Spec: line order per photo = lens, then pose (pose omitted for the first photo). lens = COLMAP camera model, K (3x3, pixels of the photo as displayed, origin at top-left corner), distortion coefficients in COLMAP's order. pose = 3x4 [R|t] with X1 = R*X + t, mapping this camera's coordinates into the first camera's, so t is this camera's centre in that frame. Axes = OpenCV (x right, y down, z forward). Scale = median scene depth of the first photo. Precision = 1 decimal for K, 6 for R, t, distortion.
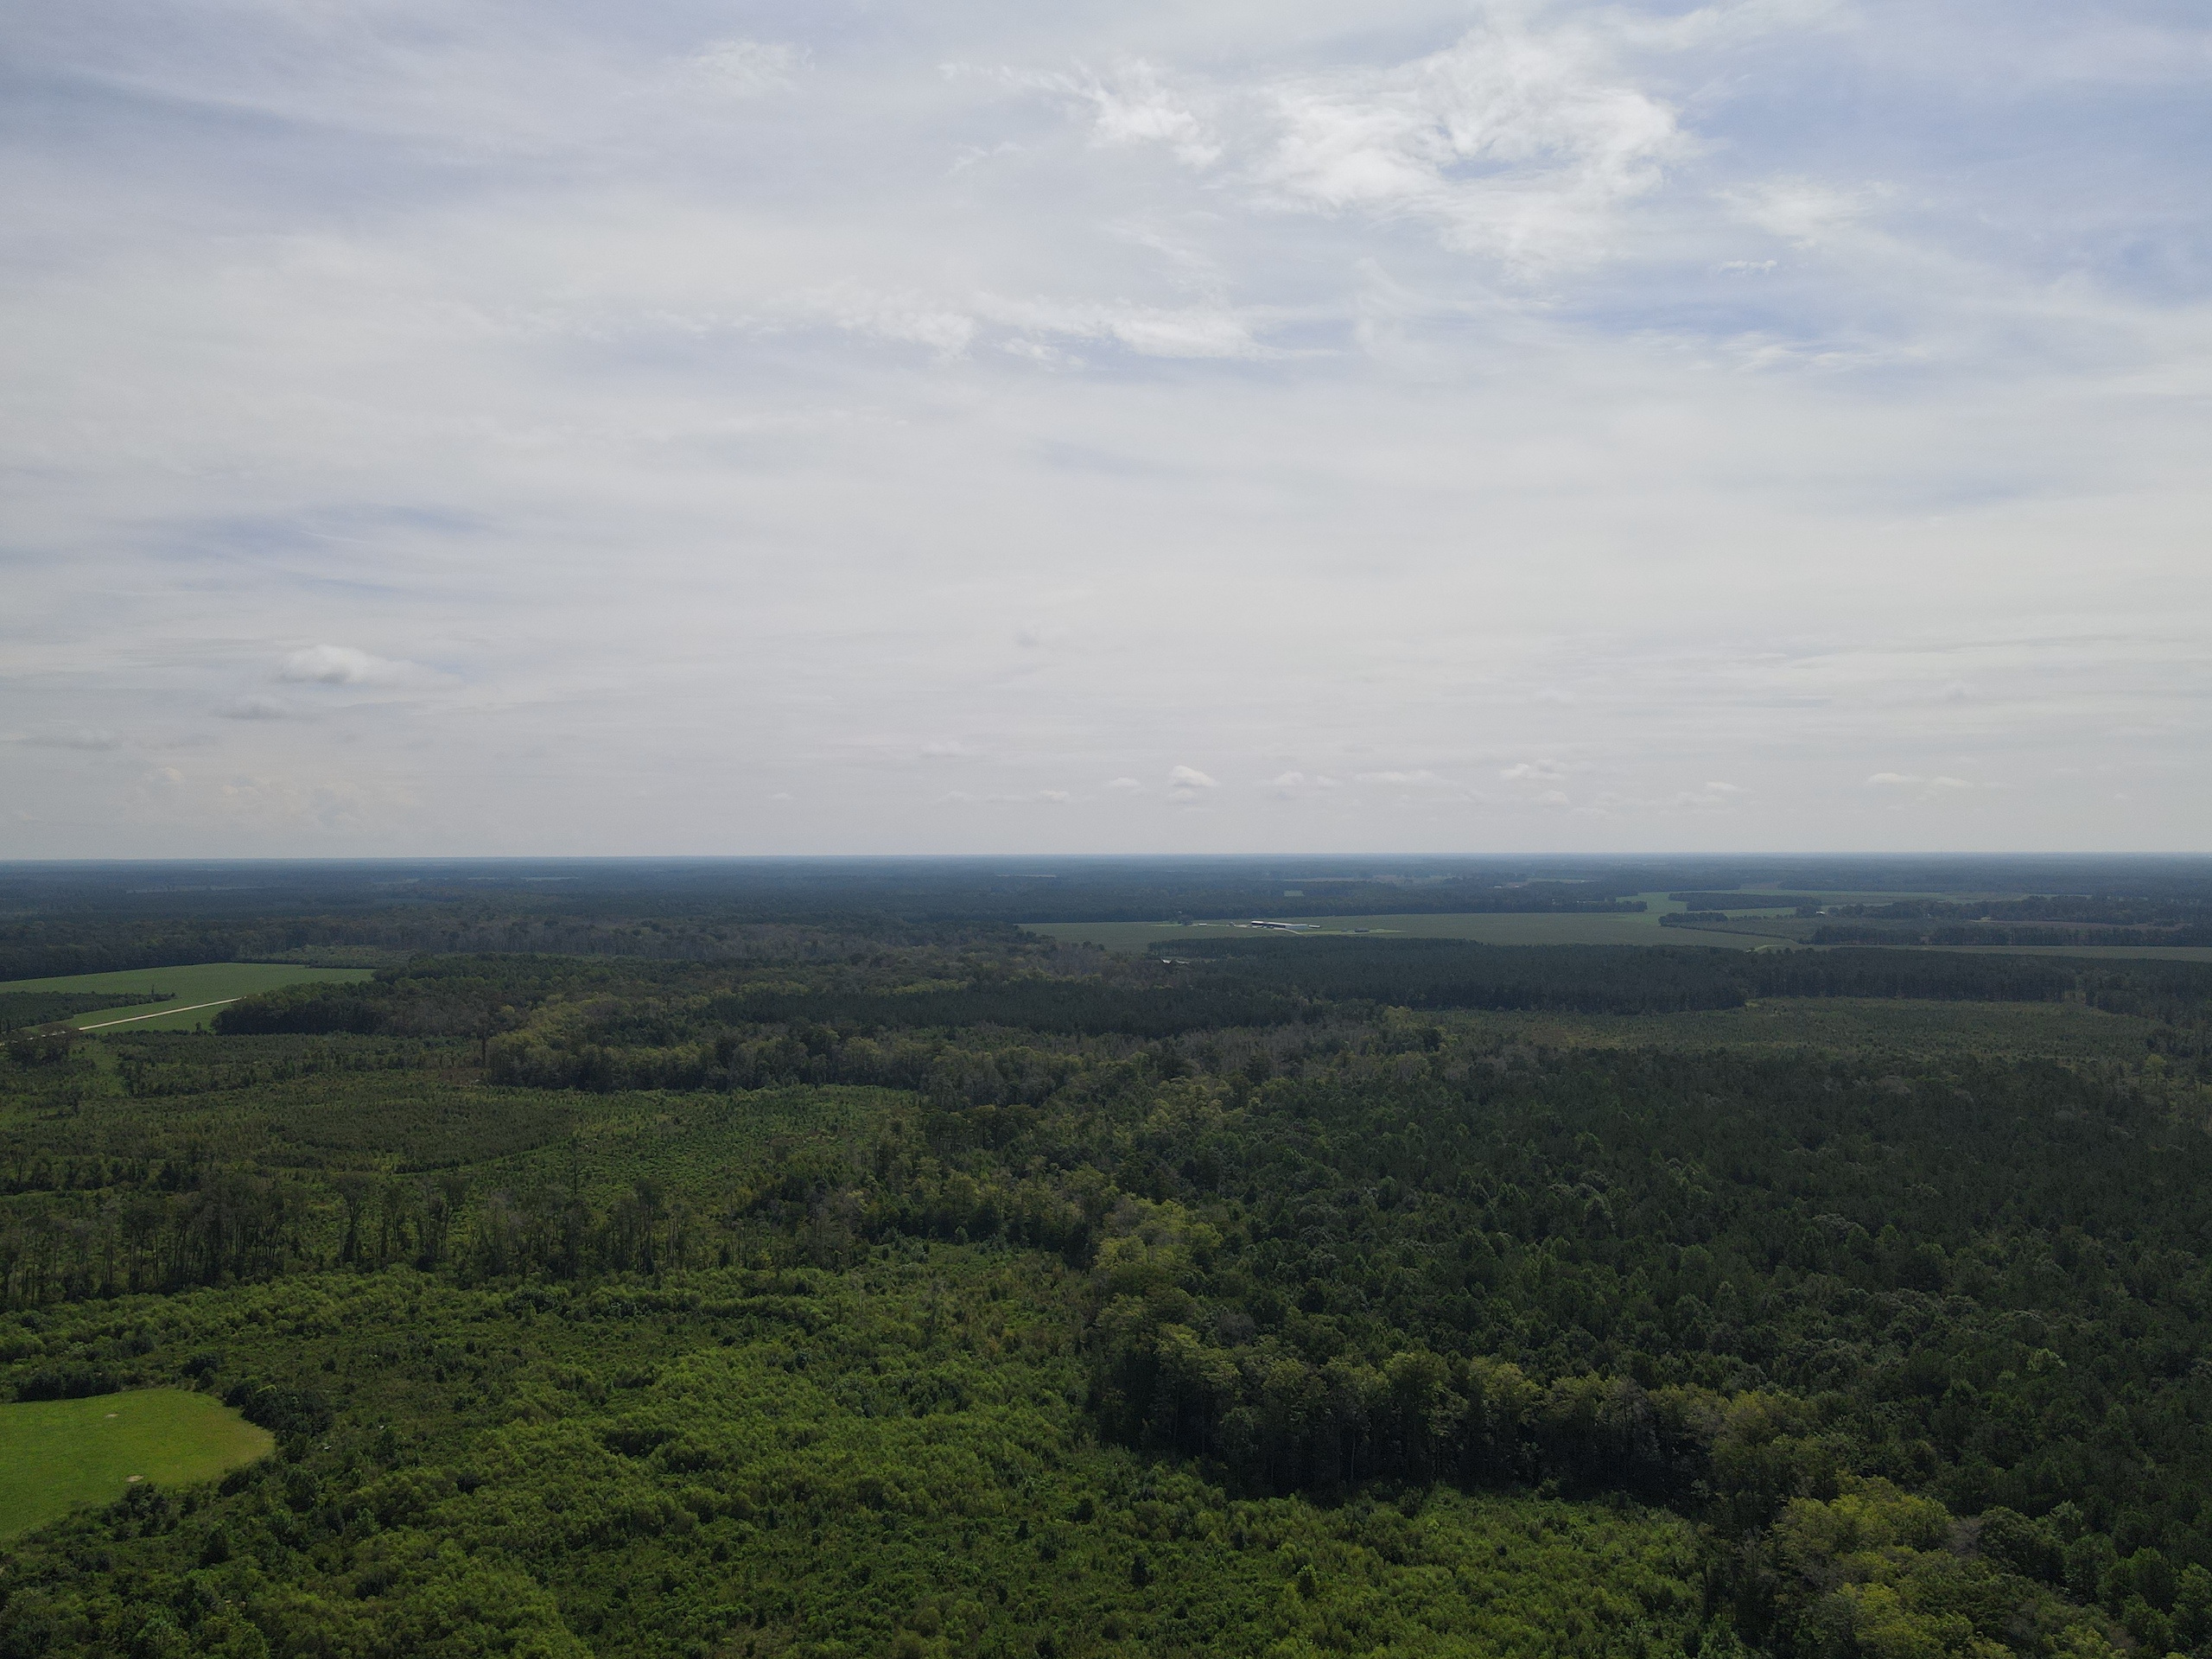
lens RADIAL K [[1571.0, 0, 1105.4], [0, 1571.0, 732.5], [0, 0, 1]] dist [-0.009039, 0.003610]
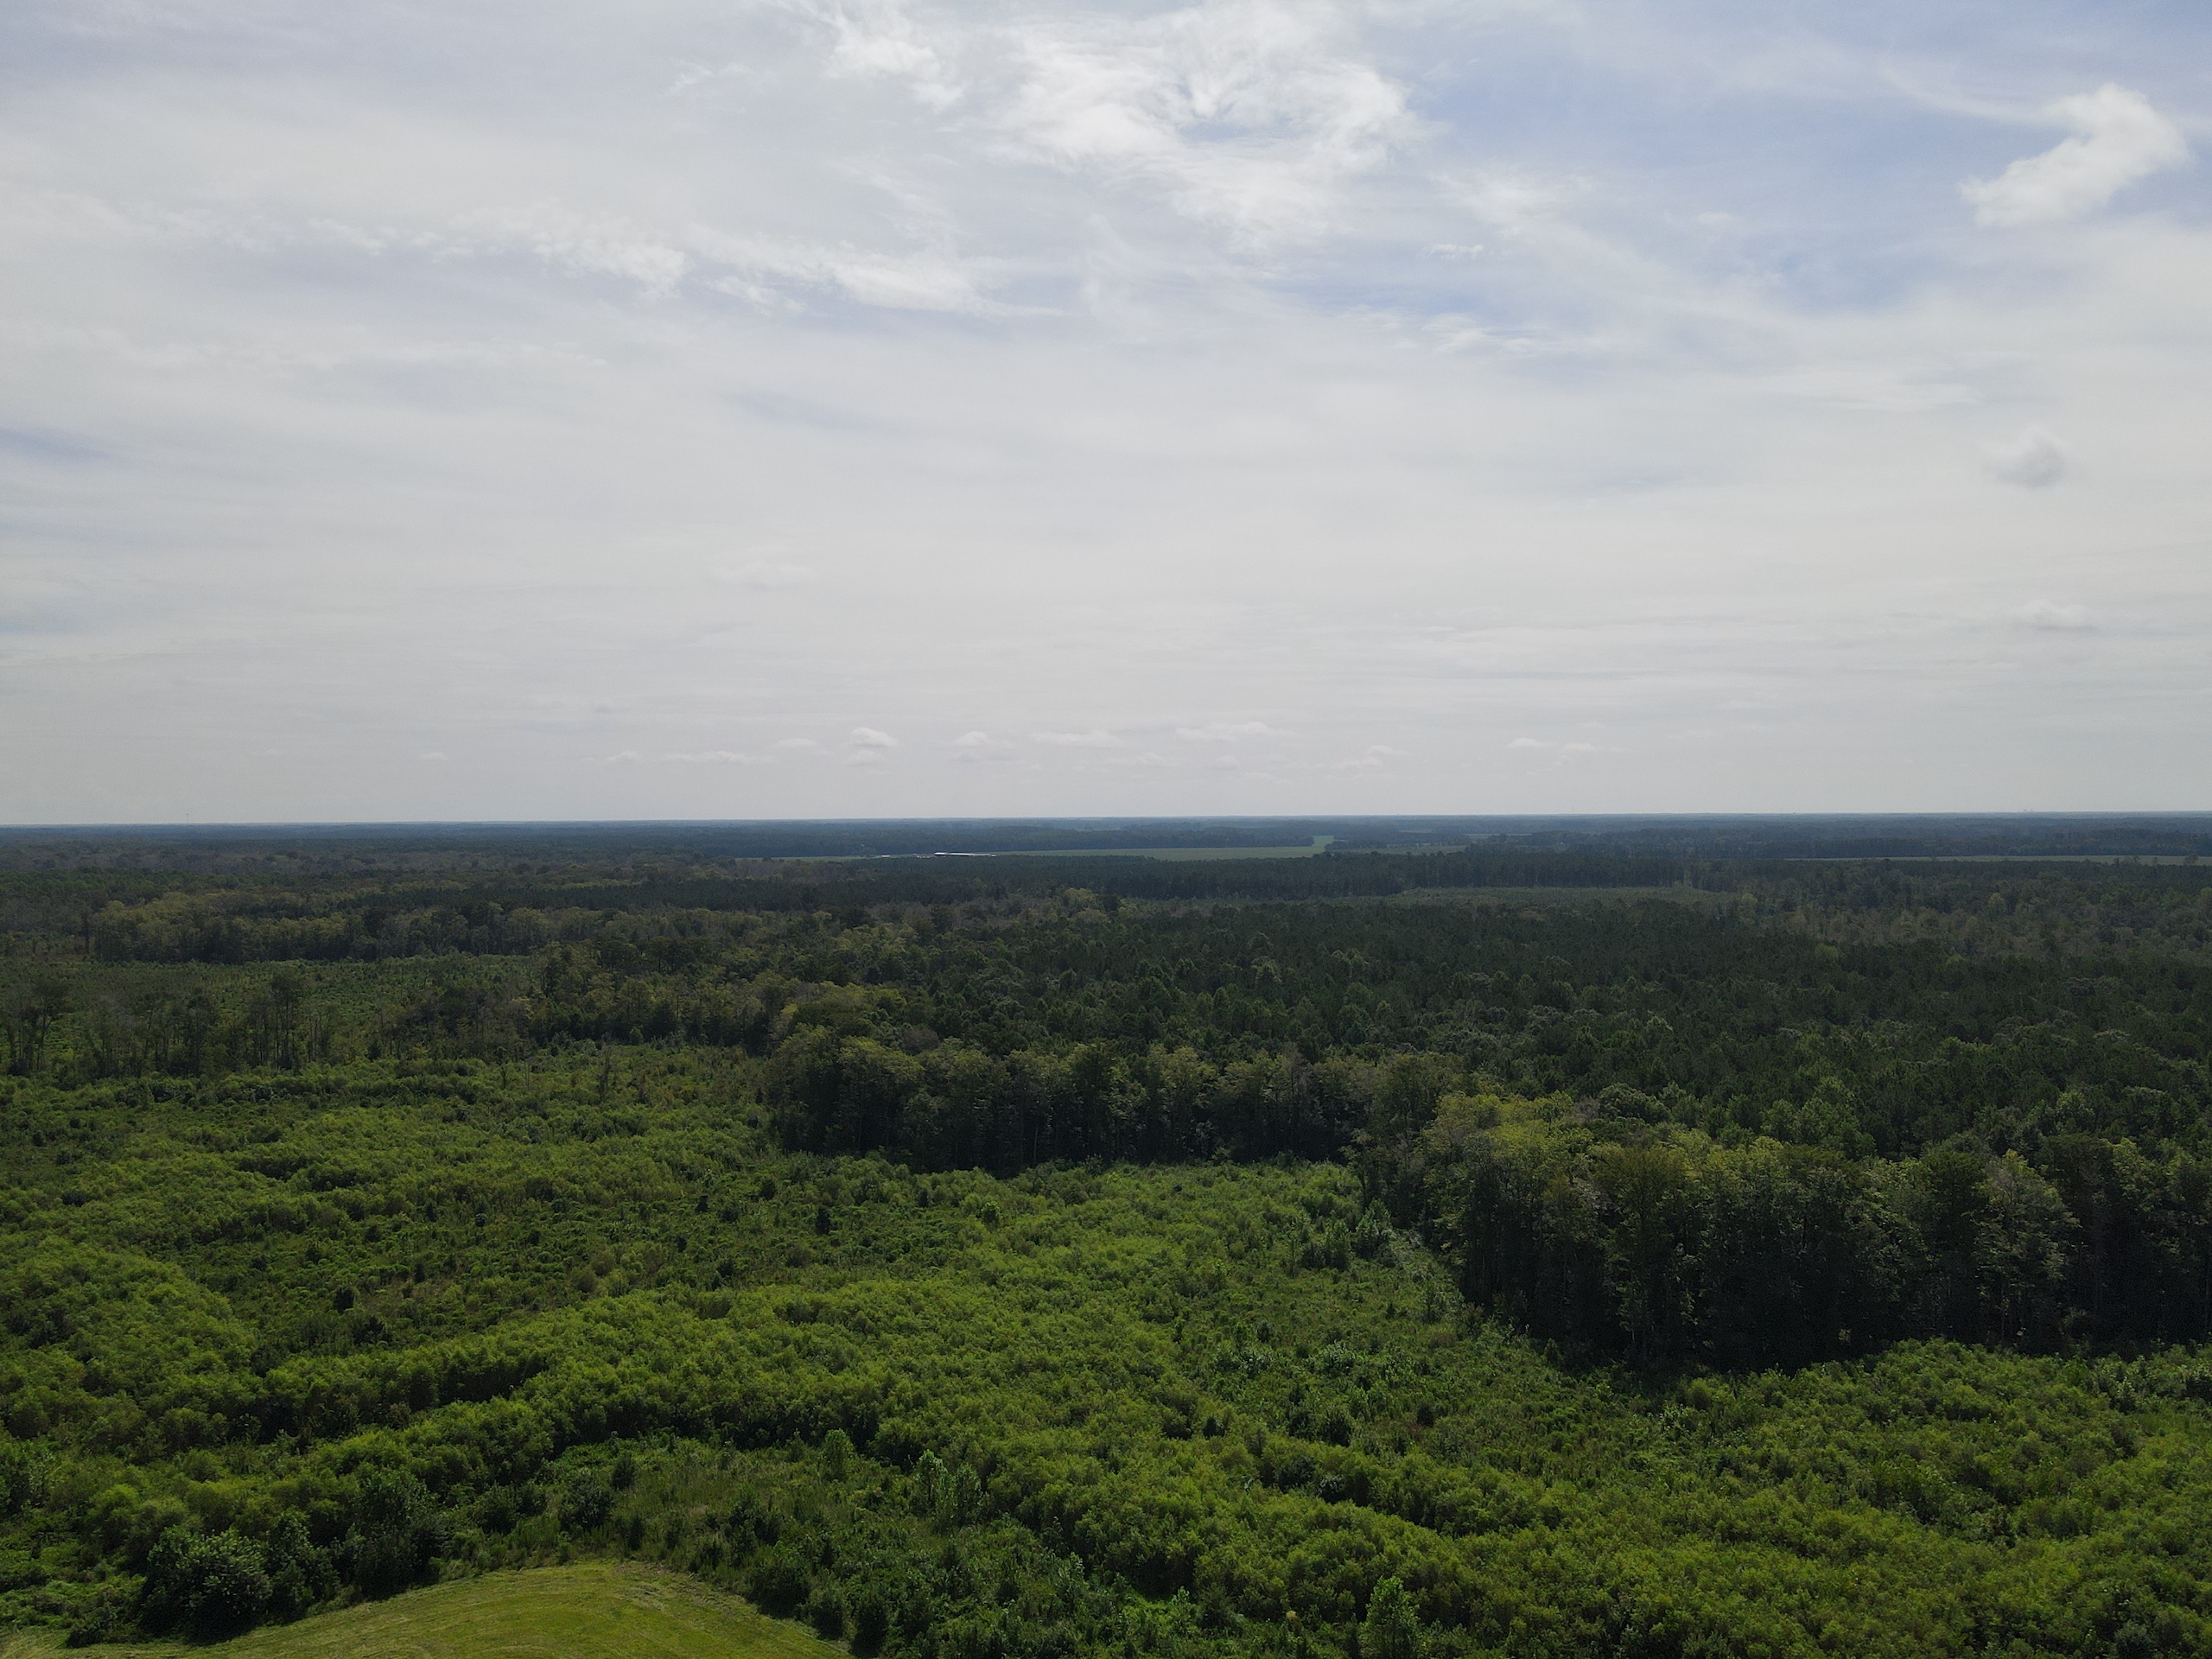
lens RADIAL K [[1571.0, 0, 1105.7], [0, 1571.0, 800.3], [0, 0, 1]] dist [-0.009039, 0.003610]
pose [[0.979964, -0.008425, 0.198998, 0.000861], [0.001909, 0.999456, 0.032912, 0.190220], [-0.199167, -0.031872, 0.979447, -0.002018]]
